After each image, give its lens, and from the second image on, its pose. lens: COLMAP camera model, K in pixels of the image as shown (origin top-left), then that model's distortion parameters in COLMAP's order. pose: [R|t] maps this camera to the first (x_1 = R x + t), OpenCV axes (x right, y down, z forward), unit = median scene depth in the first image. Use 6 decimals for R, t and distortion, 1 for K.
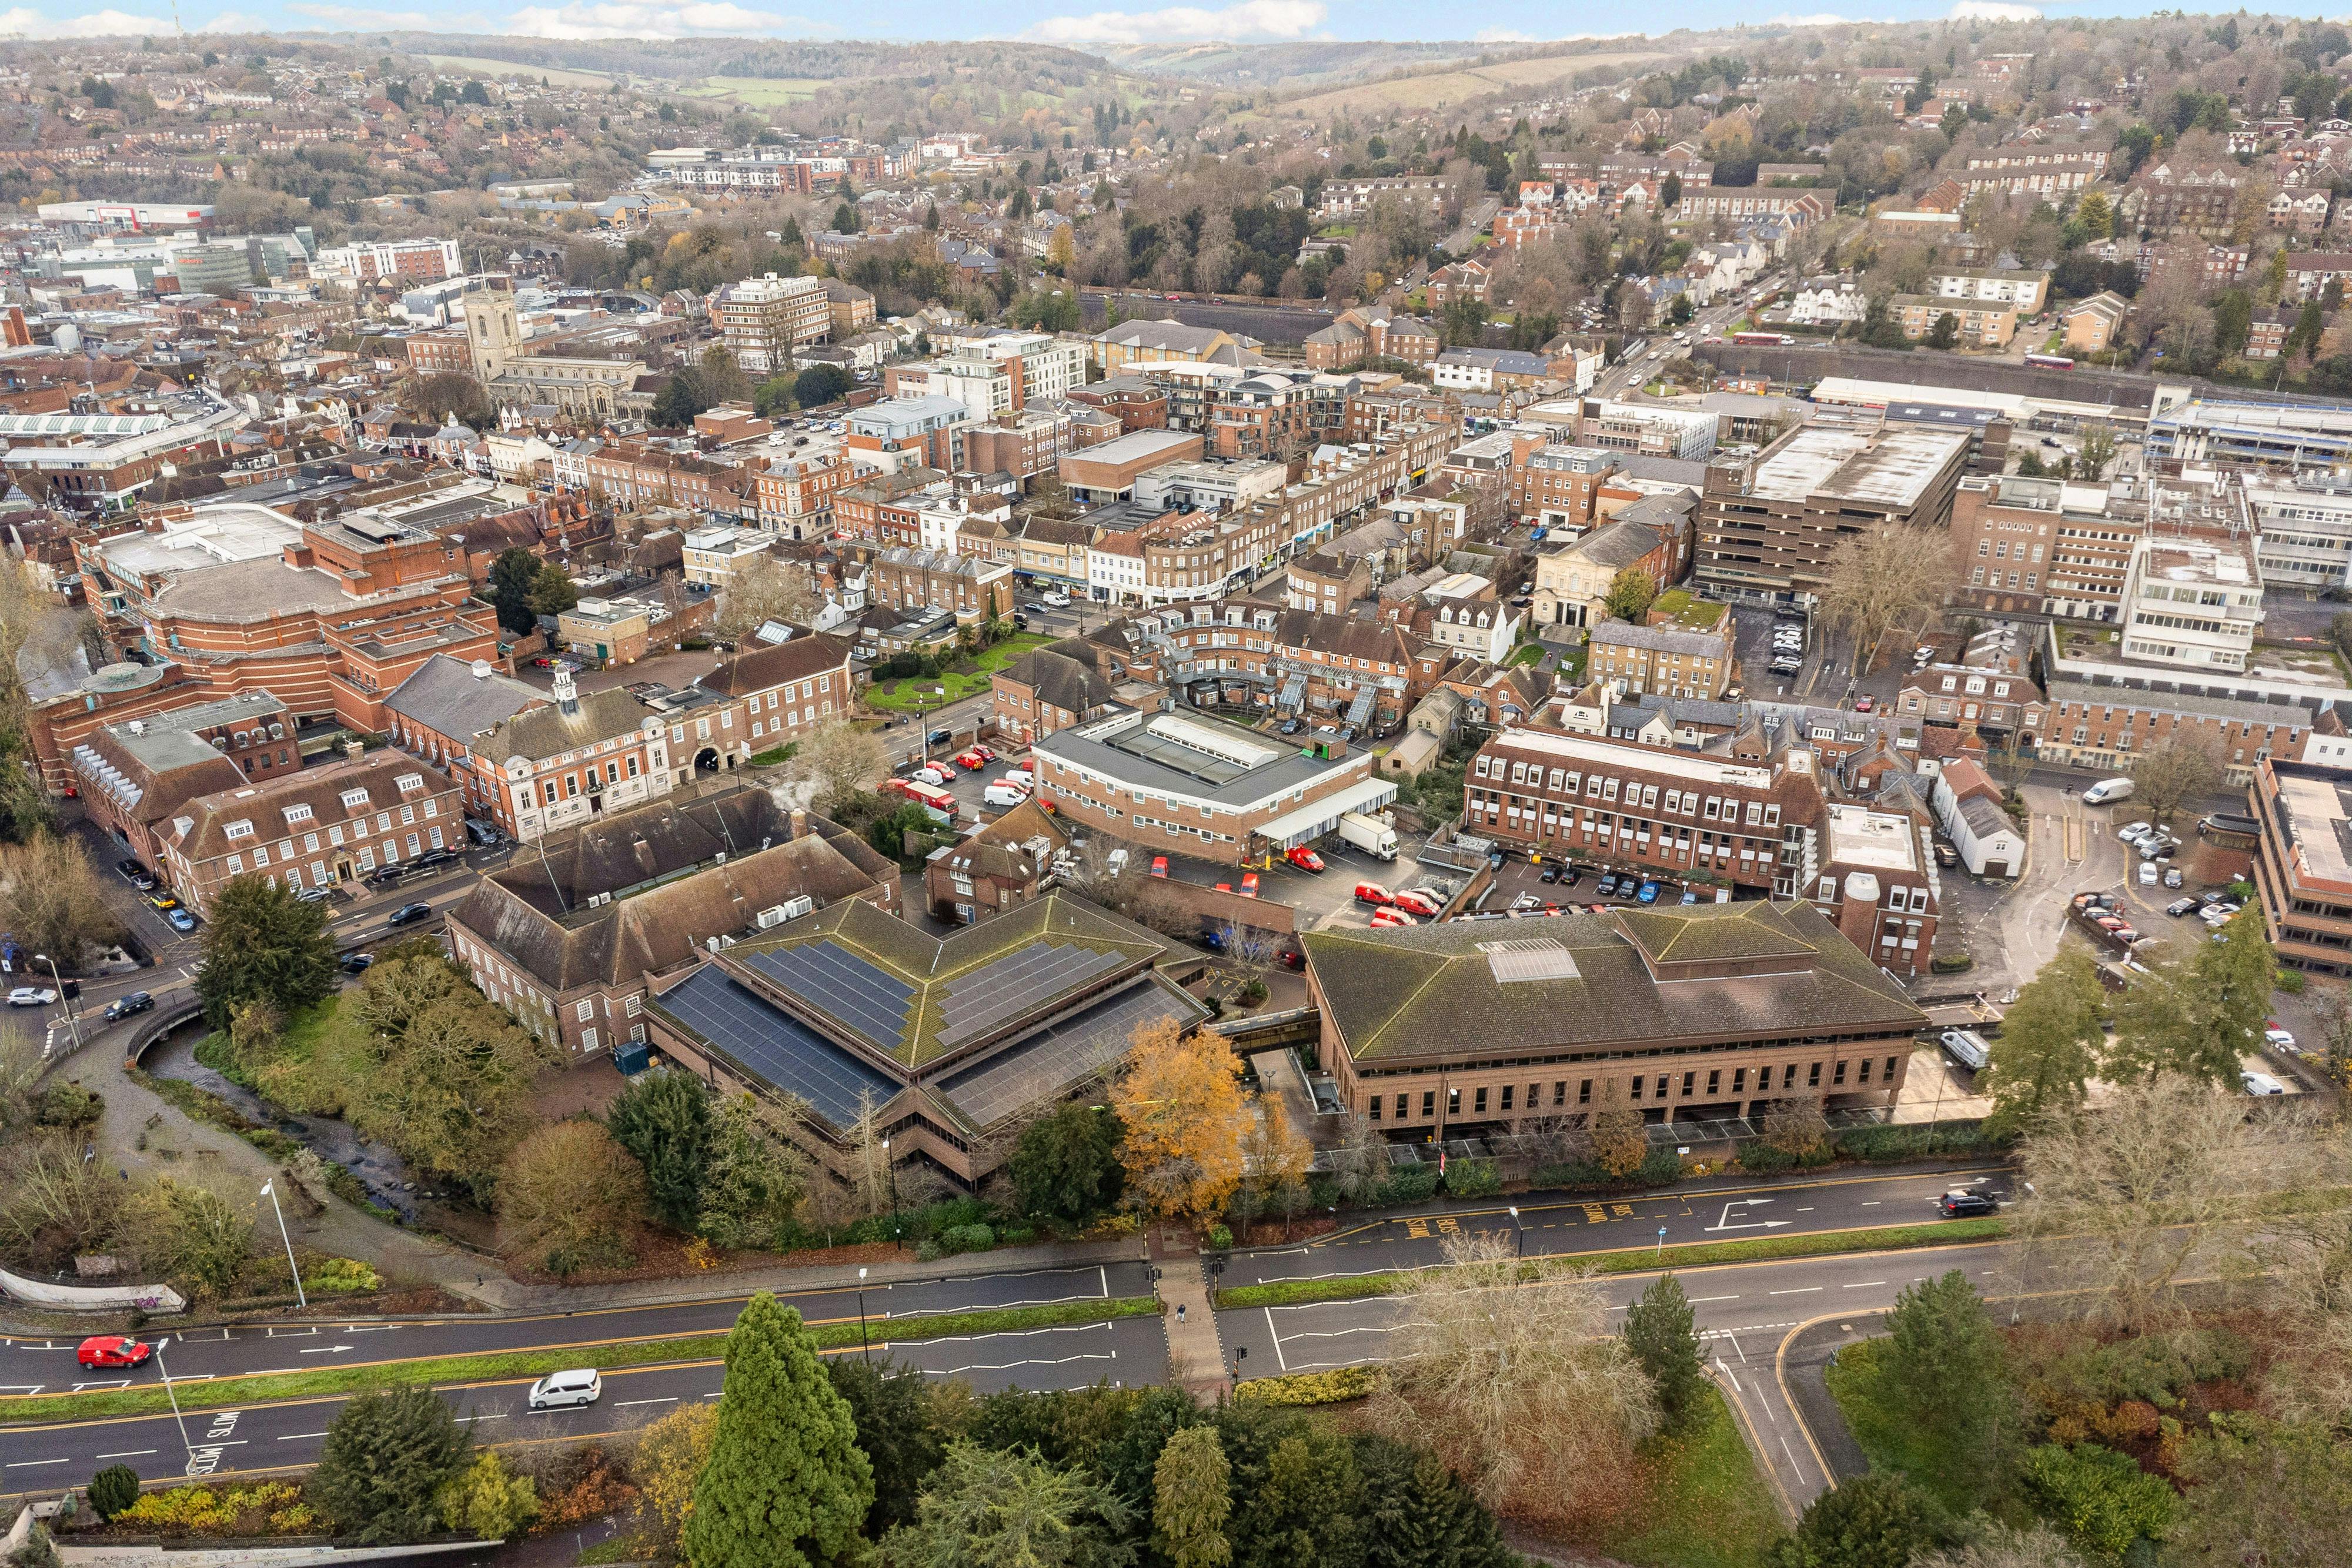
lens RADIAL K [[1685.2, 0, 1187.6], [0, 1685.2, 856.5], [0, 0, 1]] dist [0.020146, -0.013052]
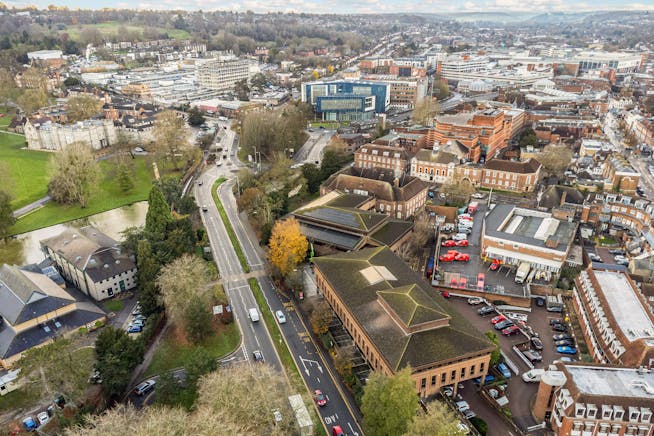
lens RADIAL K [[480.1, 0, 330.4], [0, 480.1, 238.8], [0, 0, 1]] dist [0.017829, -0.007204]
pose [[0.212505, 0.407090, -0.888324, 0.583621], [-0.413355, 0.861194, 0.295774, -0.130840], [0.885426, 0.304340, 0.351281, 0.420148]]
